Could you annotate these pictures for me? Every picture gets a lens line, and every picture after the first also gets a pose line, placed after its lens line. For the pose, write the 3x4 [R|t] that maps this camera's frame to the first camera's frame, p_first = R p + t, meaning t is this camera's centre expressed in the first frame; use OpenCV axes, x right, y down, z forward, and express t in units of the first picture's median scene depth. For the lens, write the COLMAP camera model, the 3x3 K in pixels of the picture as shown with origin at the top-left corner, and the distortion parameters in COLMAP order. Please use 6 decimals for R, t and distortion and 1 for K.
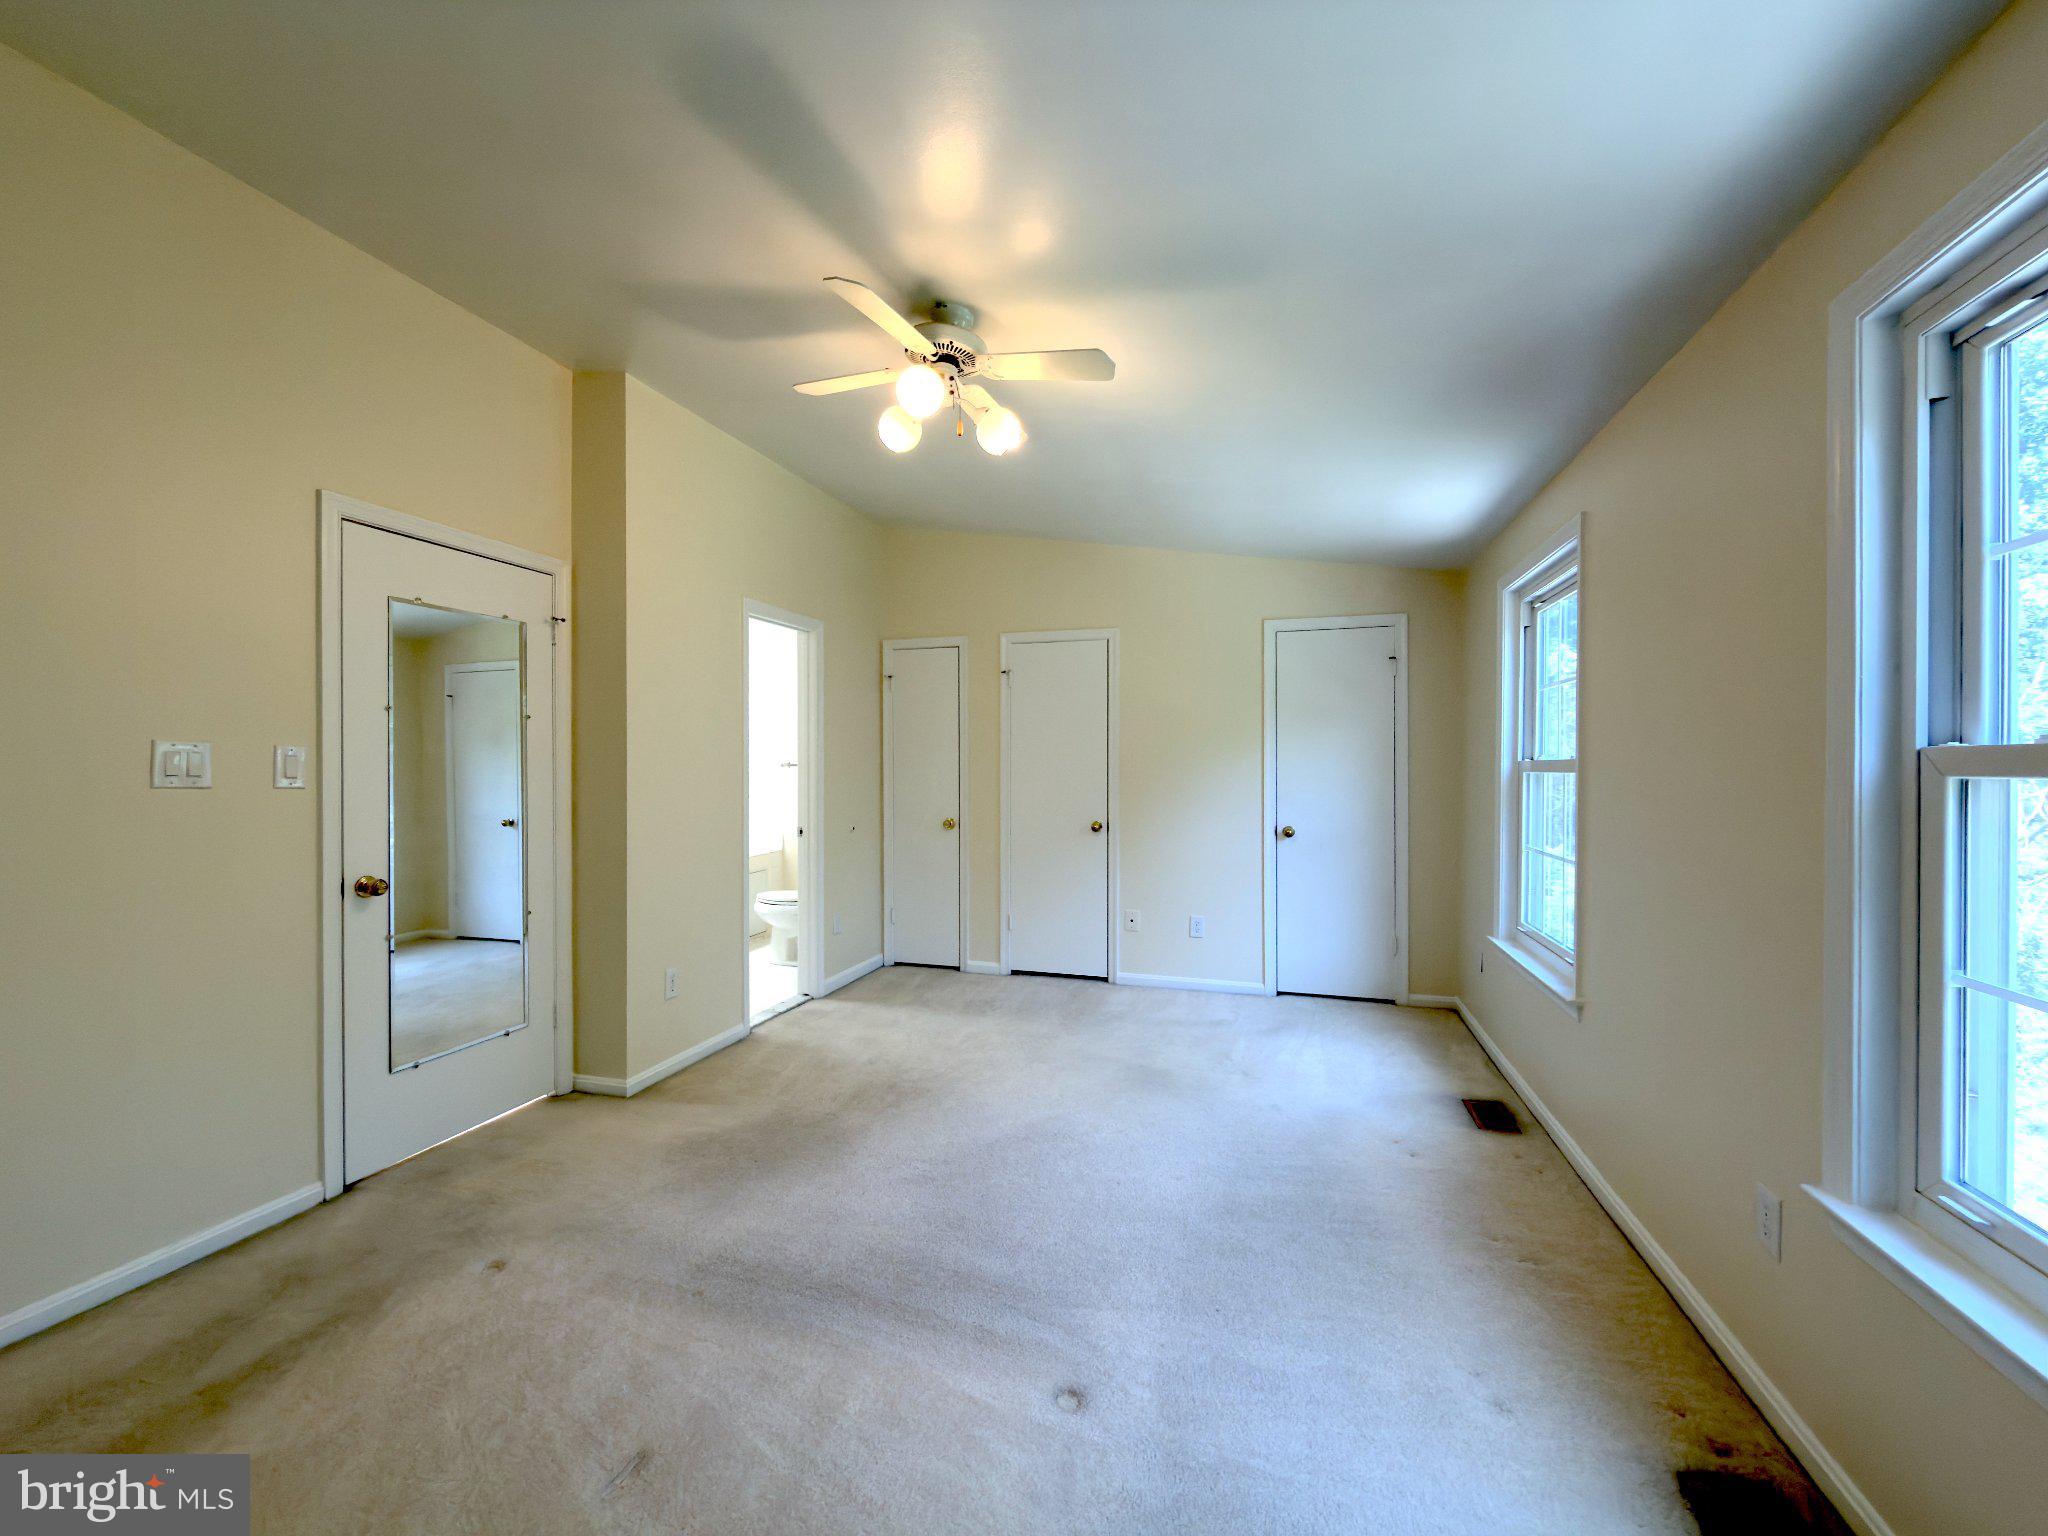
lens RADIAL K [[819.4, 0, 1021.2], [0, 819.4, 766.9], [0, 0, 1]] dist [-0.000196, 0.000330]
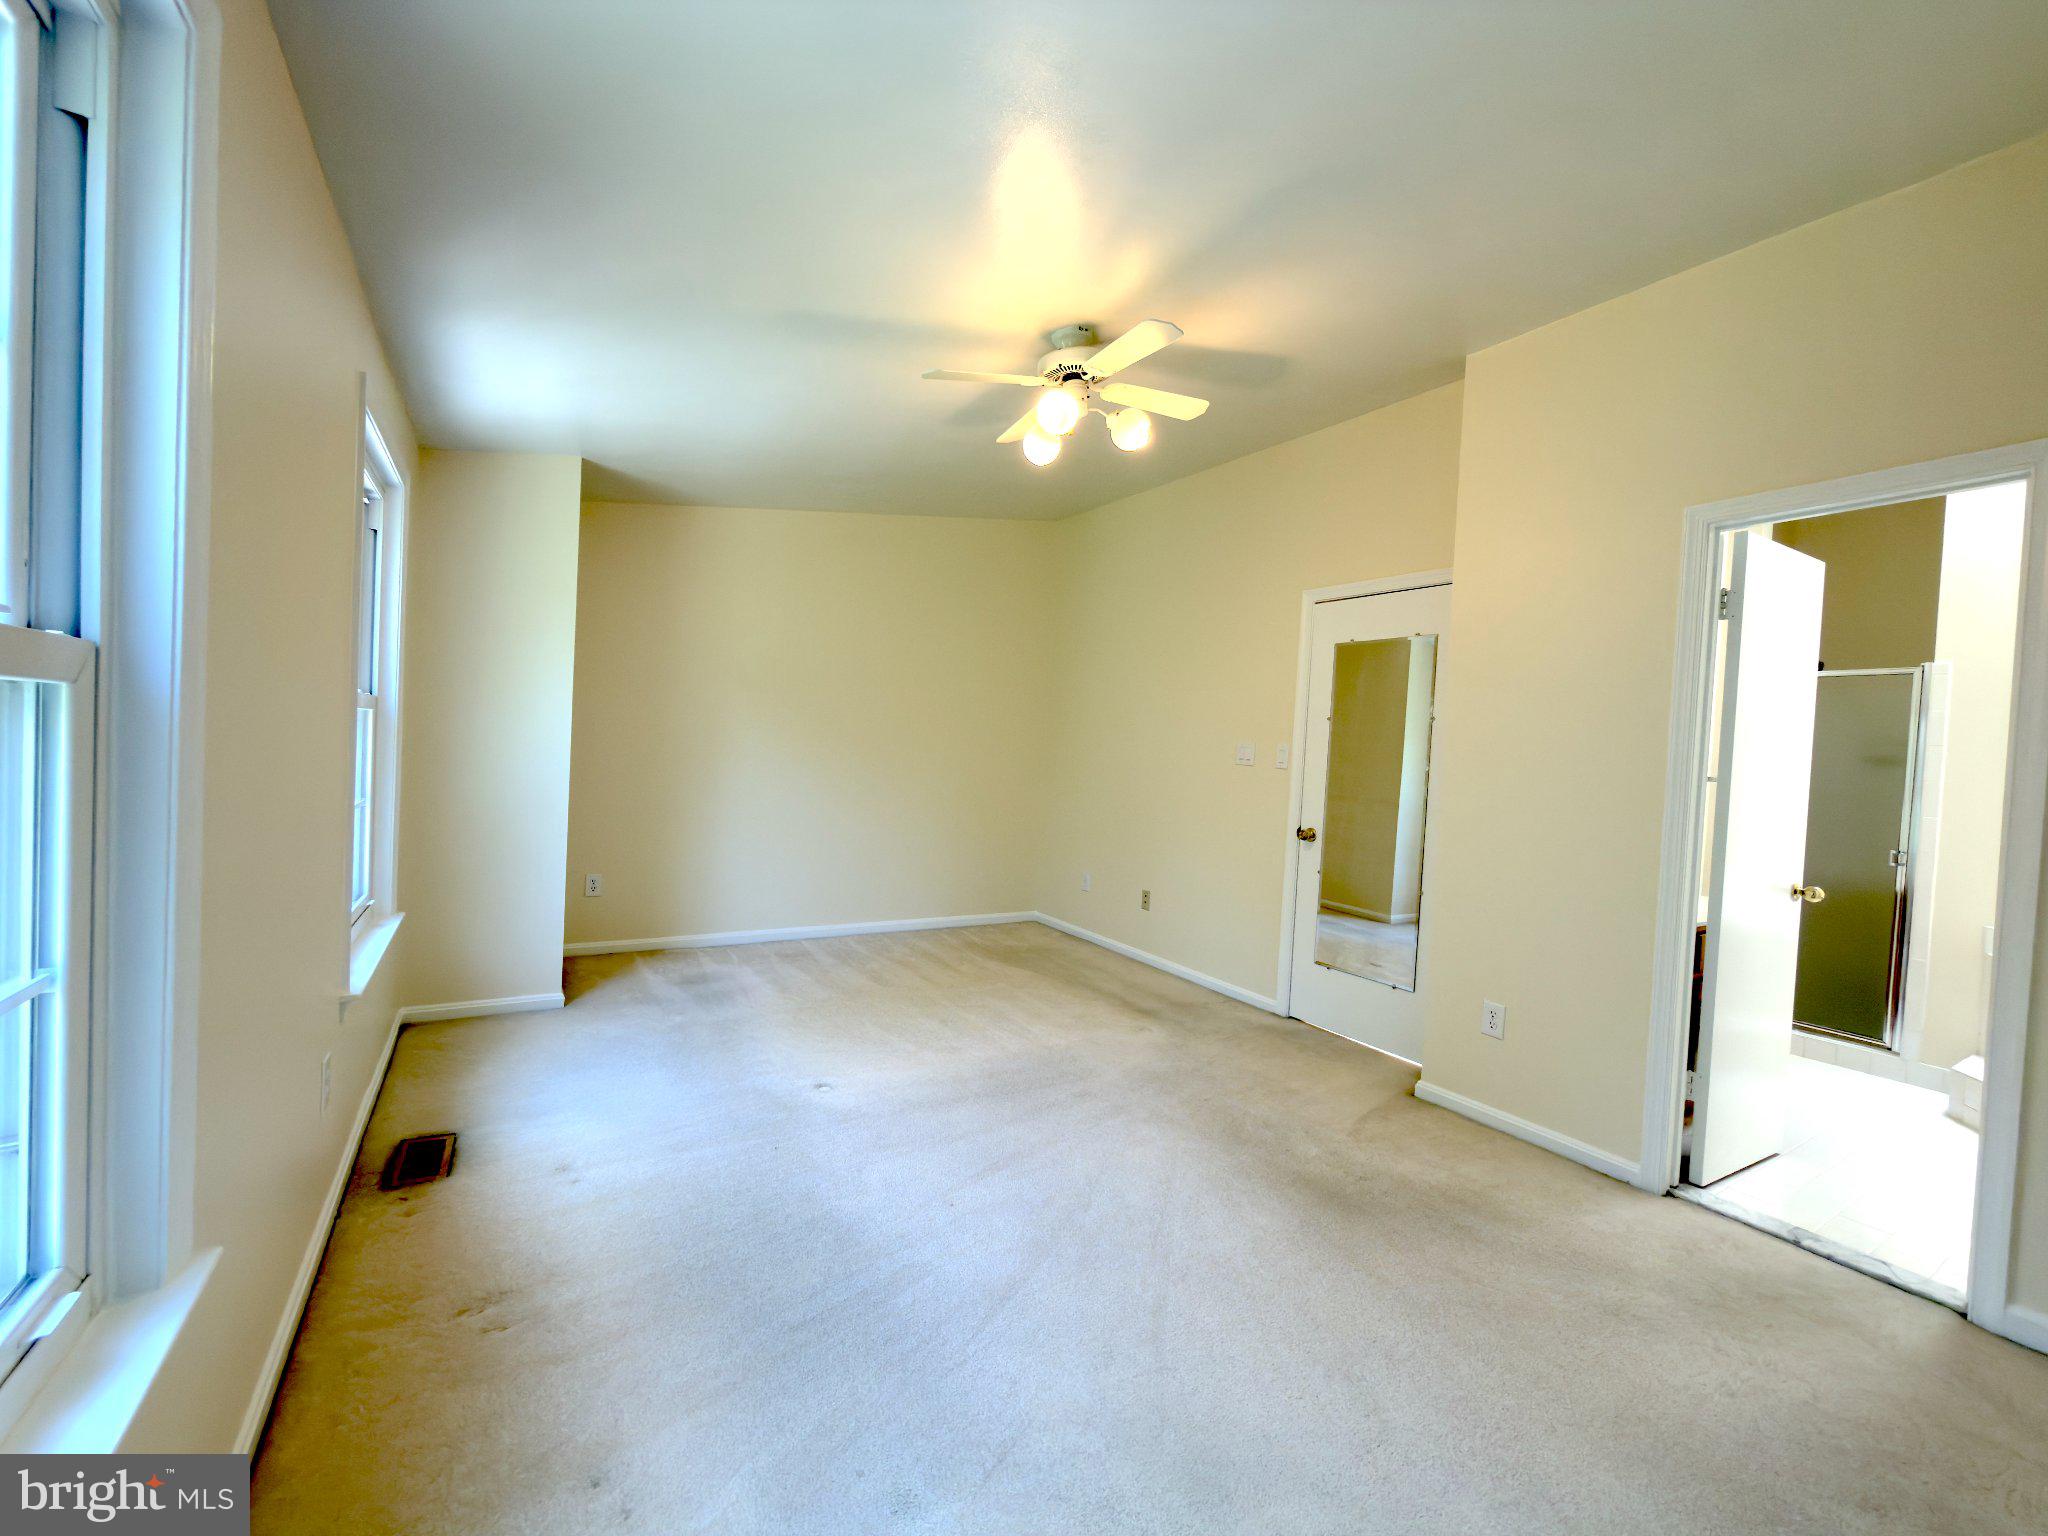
lens RADIAL K [[819.4, 0, 1021.2], [0, 819.4, 766.9], [0, 0, 1]] dist [-0.000196, 0.000330]
pose [[-0.650068, -0.016961, -0.759687, 0.617103], [-0.052306, 0.998378, 0.022468, 0.009844], [0.758074, 0.054341, -0.649901, 1.324059]]
